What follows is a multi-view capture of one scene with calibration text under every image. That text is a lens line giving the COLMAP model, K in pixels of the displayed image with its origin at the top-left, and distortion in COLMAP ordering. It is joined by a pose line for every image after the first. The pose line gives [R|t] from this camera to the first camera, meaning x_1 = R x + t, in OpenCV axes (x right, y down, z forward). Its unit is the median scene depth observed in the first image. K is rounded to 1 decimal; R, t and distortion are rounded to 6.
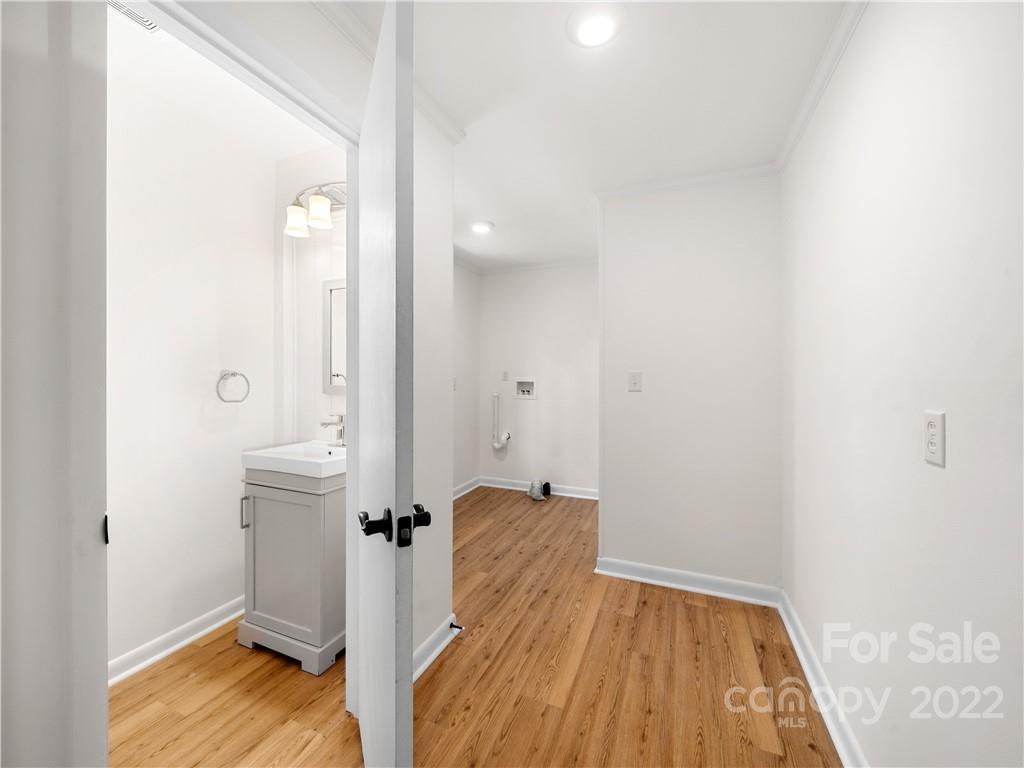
lens RADIAL K [[407.9, 0, 504.8], [0, 407.9, 376.9], [0, 0, 1]] dist [0.004615, -0.000416]
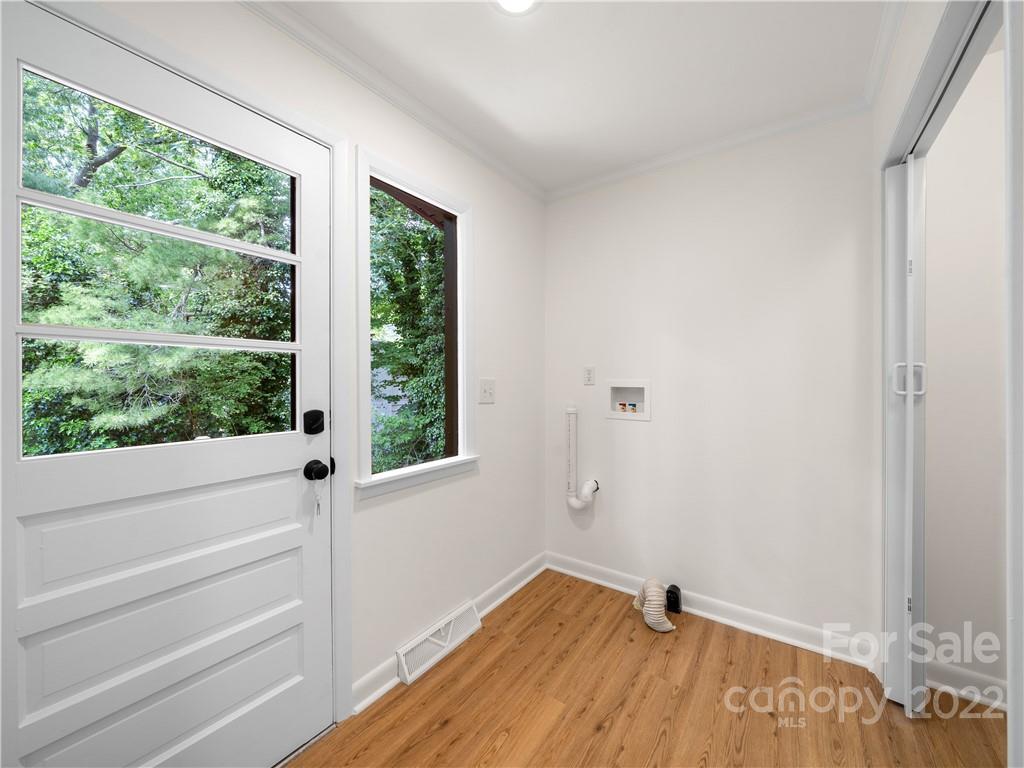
lens RADIAL K [[407.9, 0, 511.4], [0, 407.9, 381.7], [0, 0, 1]] dist [0.004615, -0.000416]
pose [[0.979525, -0.008429, -0.201148, 0.013949], [0.008798, 0.999961, 0.000939, 0.004386], [0.201132, -0.002689, 0.979560, 0.679773]]
